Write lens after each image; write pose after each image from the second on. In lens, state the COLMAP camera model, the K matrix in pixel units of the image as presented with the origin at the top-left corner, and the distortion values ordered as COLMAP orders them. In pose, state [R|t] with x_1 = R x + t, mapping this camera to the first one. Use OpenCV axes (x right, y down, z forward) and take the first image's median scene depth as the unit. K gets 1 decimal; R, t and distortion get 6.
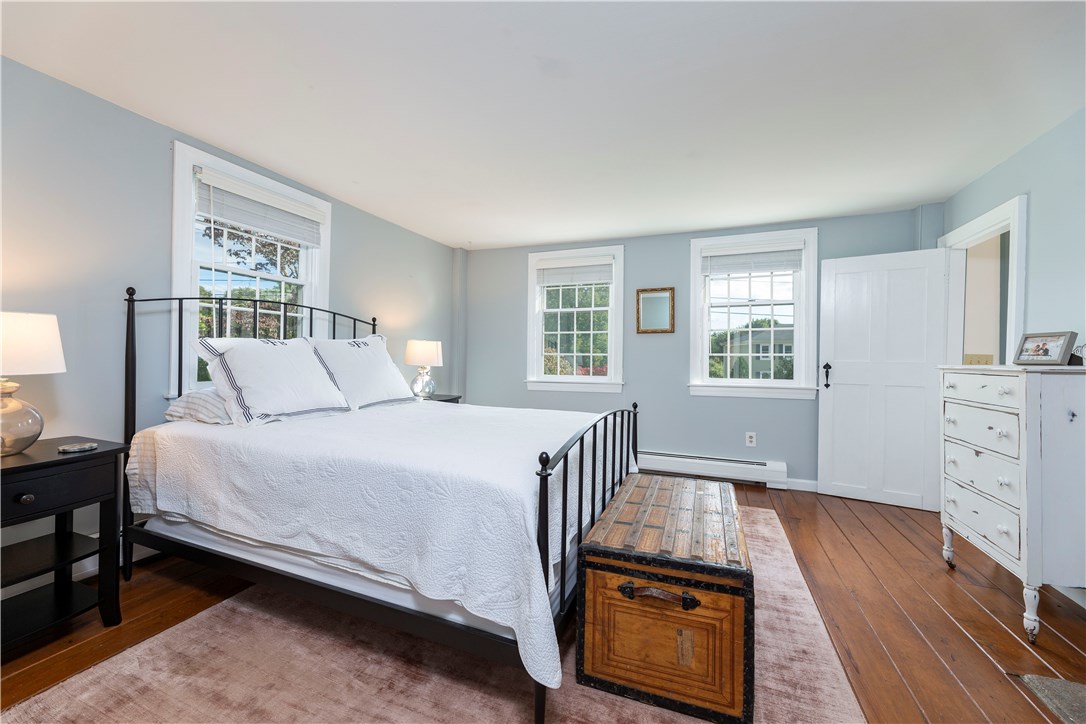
lens RADIAL K [[433.4, 0, 541.6], [0, 433.4, 357.4], [0, 0, 1]] dist [0.001905, 0.000051]
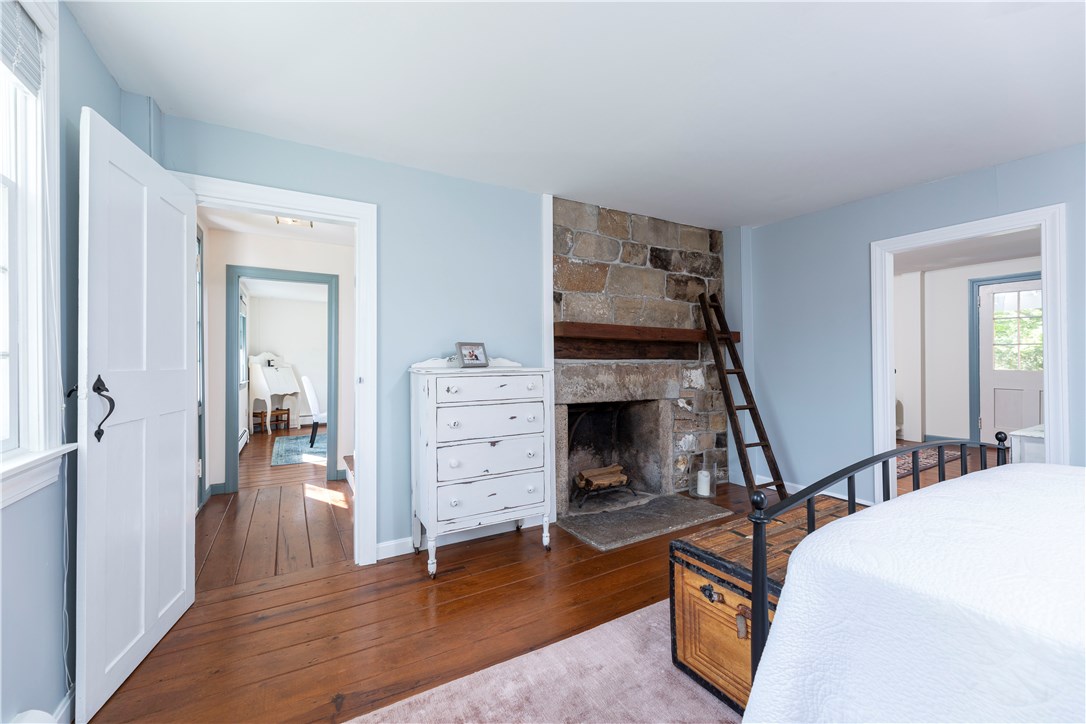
lens RADIAL K [[433.4, 0, 538.6], [0, 433.4, 358.8], [0, 0, 1]] dist [0.001905, 0.000051]
pose [[-0.778587, -0.004231, 0.627522, 0.184506], [-0.005439, 0.999985, -0.000006, -0.008915], [-0.627513, -0.003418, -0.778599, 1.911351]]
